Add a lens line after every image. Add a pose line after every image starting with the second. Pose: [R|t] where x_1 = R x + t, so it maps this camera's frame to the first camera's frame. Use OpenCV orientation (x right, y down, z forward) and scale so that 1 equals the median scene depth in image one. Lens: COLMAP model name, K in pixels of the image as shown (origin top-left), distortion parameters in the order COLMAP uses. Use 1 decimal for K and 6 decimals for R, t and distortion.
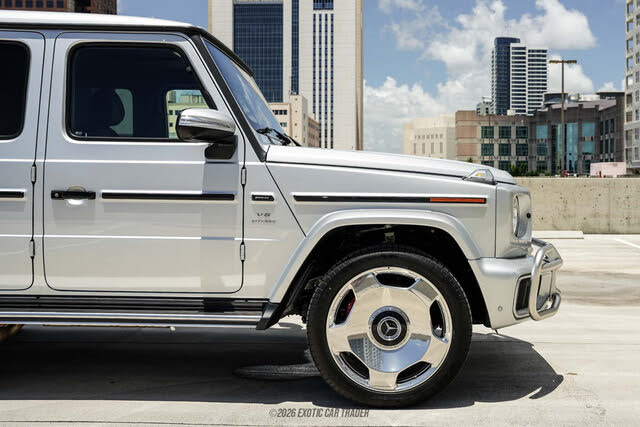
lens RADIAL K [[779.5, 0, 461.4], [0, 779.5, 184.3], [0, 0, 1]] dist [-0.027512, 0.025334]
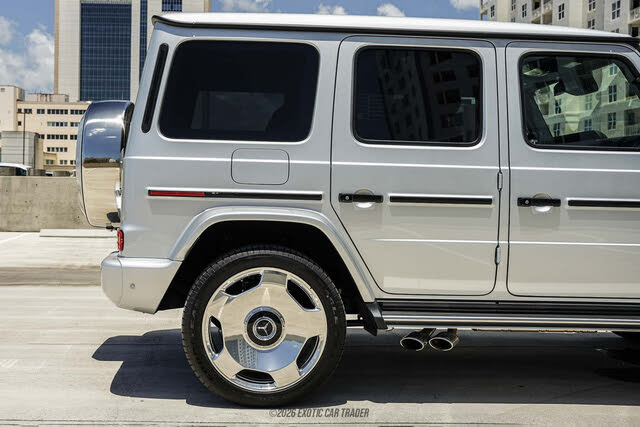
lens RADIAL K [[764.8, 0, 319.5], [0, 764.8, 187.0], [0, 0, 1]] dist [-0.014570, -0.016857]
pose [[0.996613, 0.011138, 0.081482, -0.112588], [-0.011177, 0.999938, 0.000021, -0.000365], [-0.081477, -0.000932, 0.996675, 0.003084]]
